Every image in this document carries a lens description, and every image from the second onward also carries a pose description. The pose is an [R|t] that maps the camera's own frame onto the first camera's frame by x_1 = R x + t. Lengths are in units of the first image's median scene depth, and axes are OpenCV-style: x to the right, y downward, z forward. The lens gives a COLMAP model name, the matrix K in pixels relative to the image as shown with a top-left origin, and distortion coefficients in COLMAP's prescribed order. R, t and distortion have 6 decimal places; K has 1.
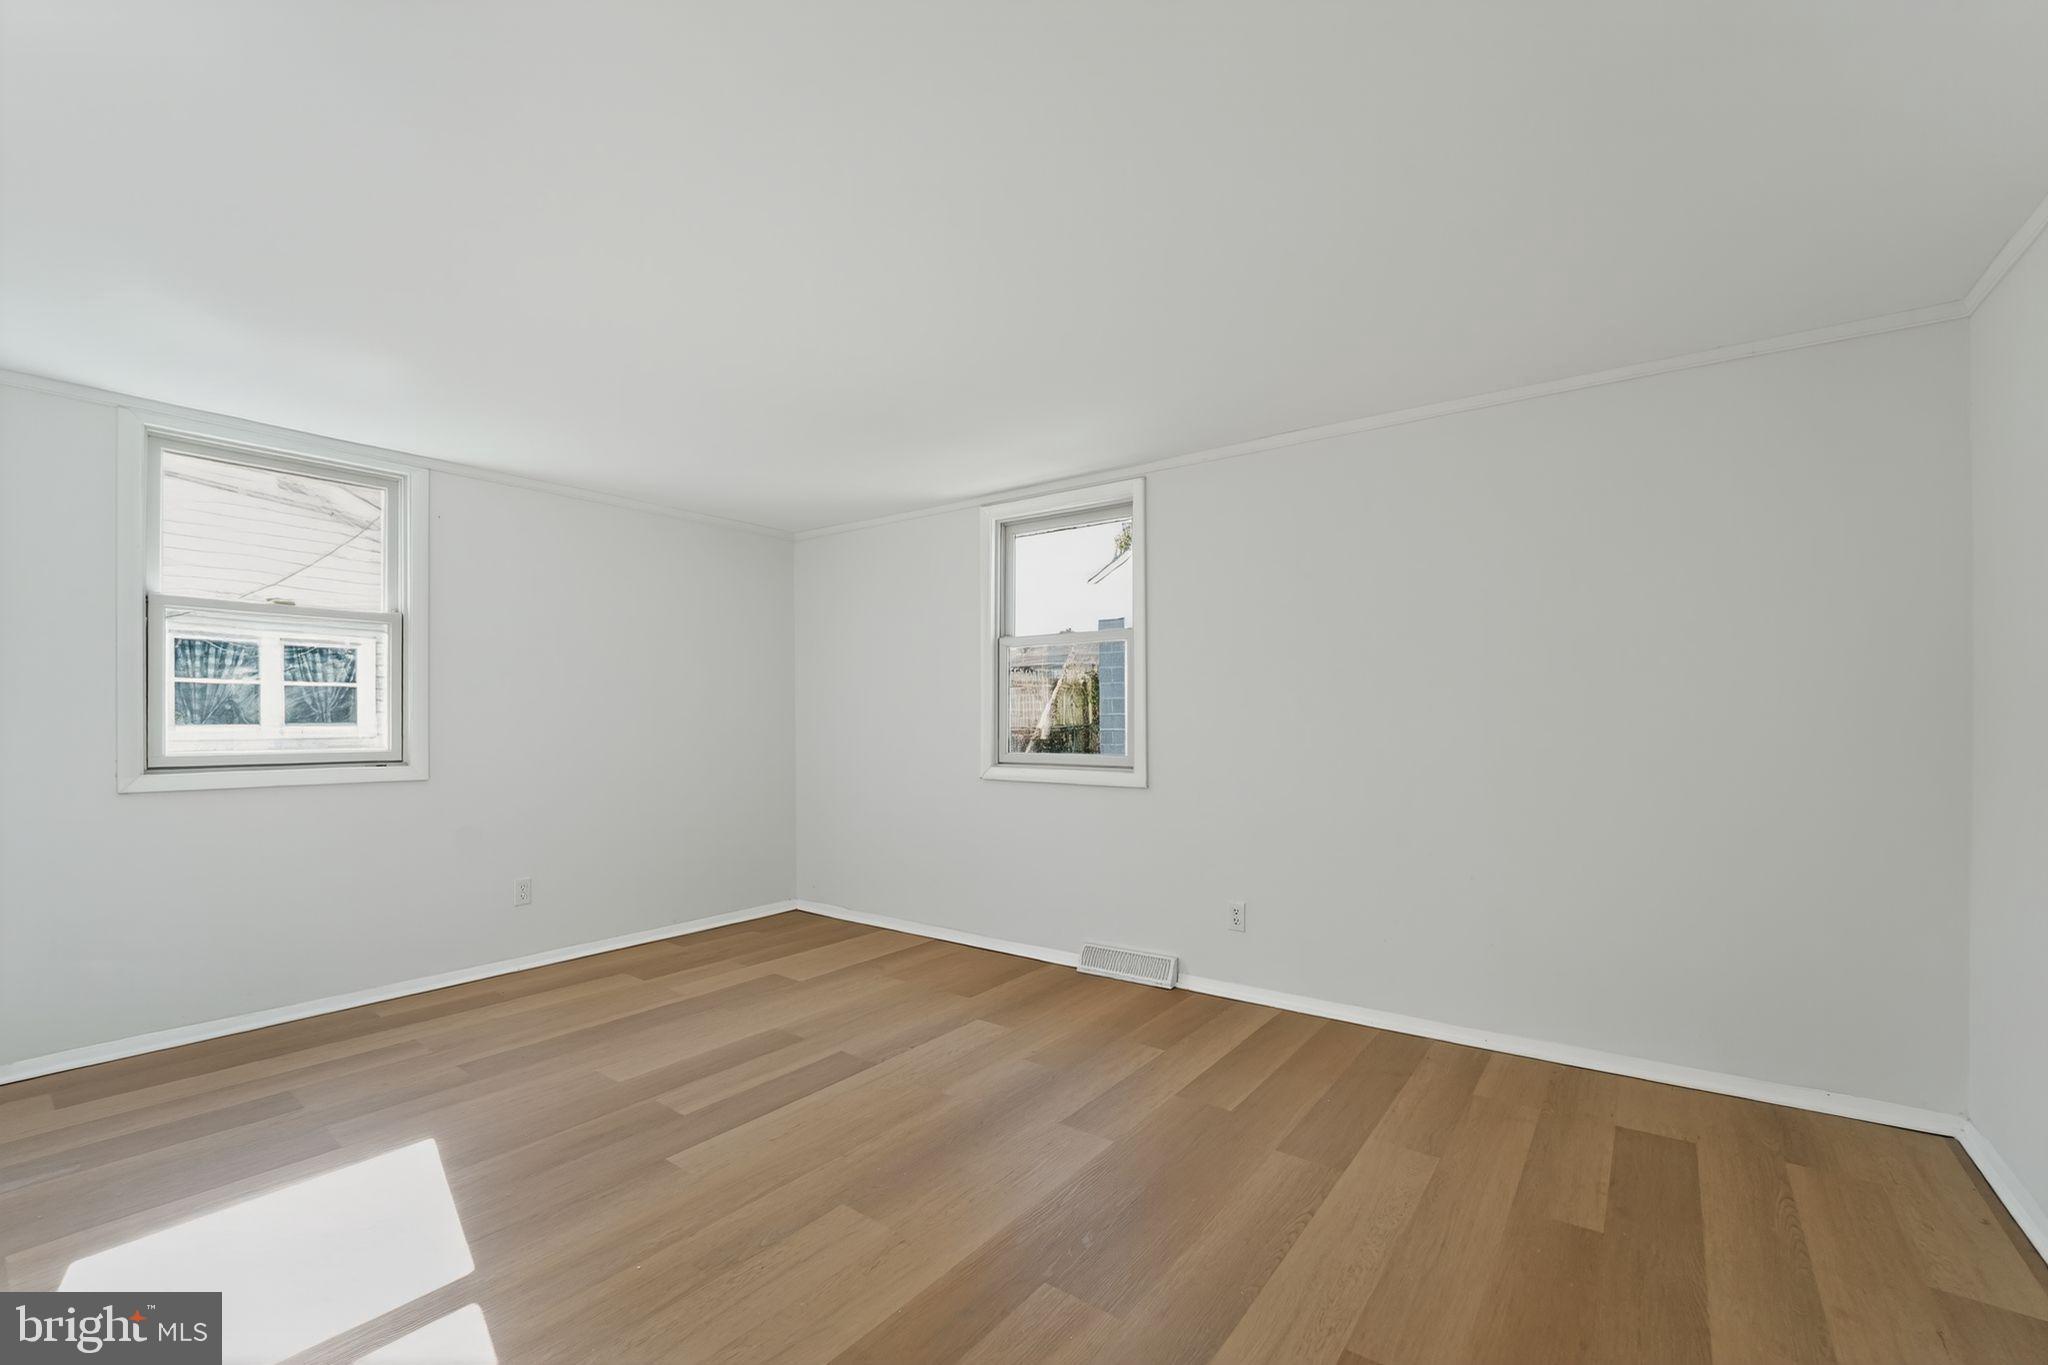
lens RADIAL K [[838.8, 0, 1036.0], [0, 838.8, 686.4], [0, 0, 1]] dist [-0.016367, -0.000253]
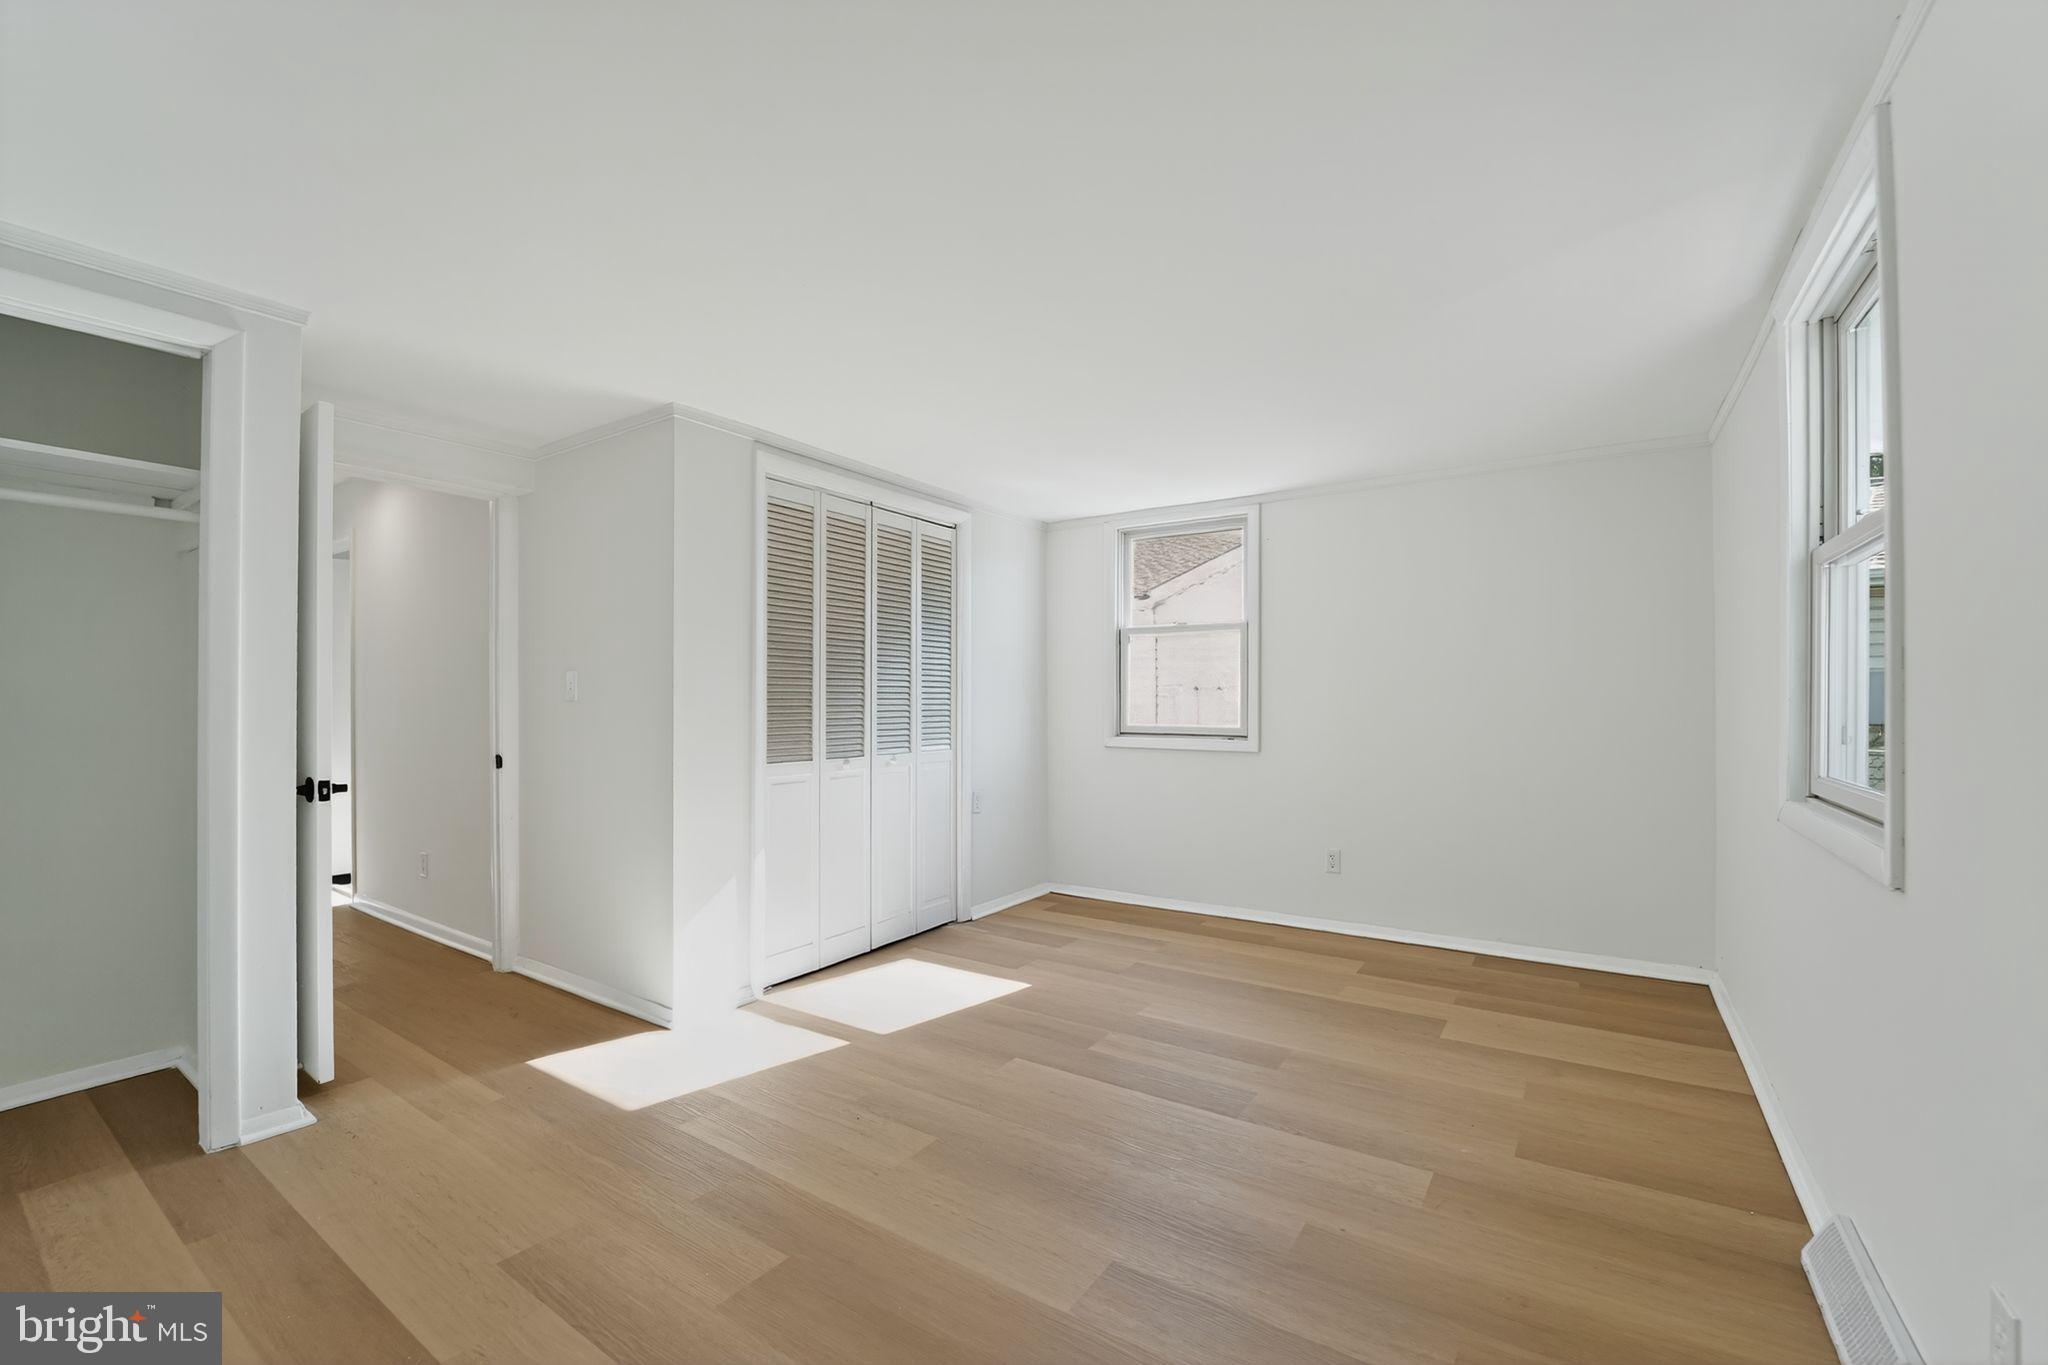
lens RADIAL K [[838.8, 0, 1036.0], [0, 838.8, 686.4], [0, 0, 1]] dist [-0.016367, -0.000253]
pose [[0.066486, -0.005985, -0.997769, 0.530426], [0.038468, 0.999254, -0.003430, 0.004069], [0.997046, -0.038154, 0.066667, 0.616959]]
